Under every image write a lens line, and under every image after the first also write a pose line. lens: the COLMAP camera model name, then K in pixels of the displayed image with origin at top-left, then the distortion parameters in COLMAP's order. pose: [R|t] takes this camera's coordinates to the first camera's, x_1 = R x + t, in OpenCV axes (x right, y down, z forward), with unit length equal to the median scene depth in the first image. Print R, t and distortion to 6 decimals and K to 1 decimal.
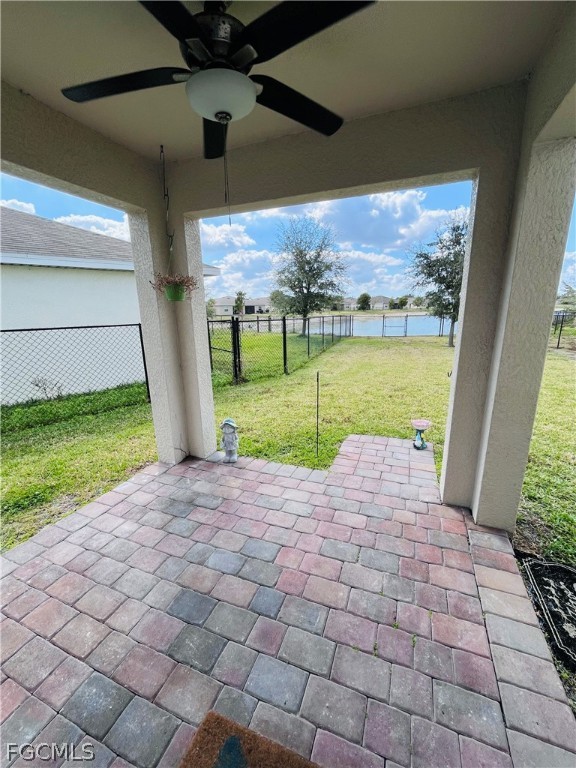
lens RADIAL K [[311.9, 0, 288.0], [0, 311.9, 384.0], [0, 0, 1]] dist [-0.004573, 0.000281]
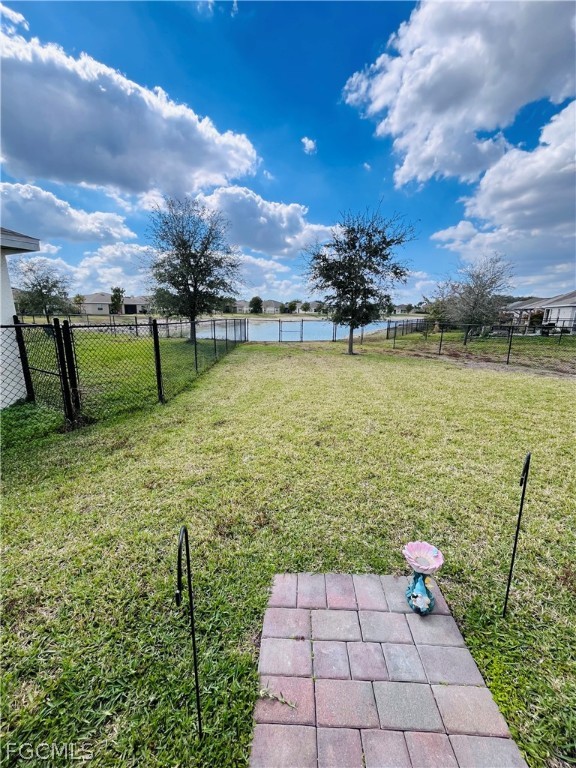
lens RADIAL K [[311.9, 0, 288.0], [0, 311.9, 384.0], [0, 0, 1]] dist [-0.004573, 0.000281]
pose [[0.944919, -0.043109, 0.324454, 0.017996], [0.045673, 0.998956, -0.000287, -0.030469], [-0.324103, 0.015090, 0.945902, 0.126296]]
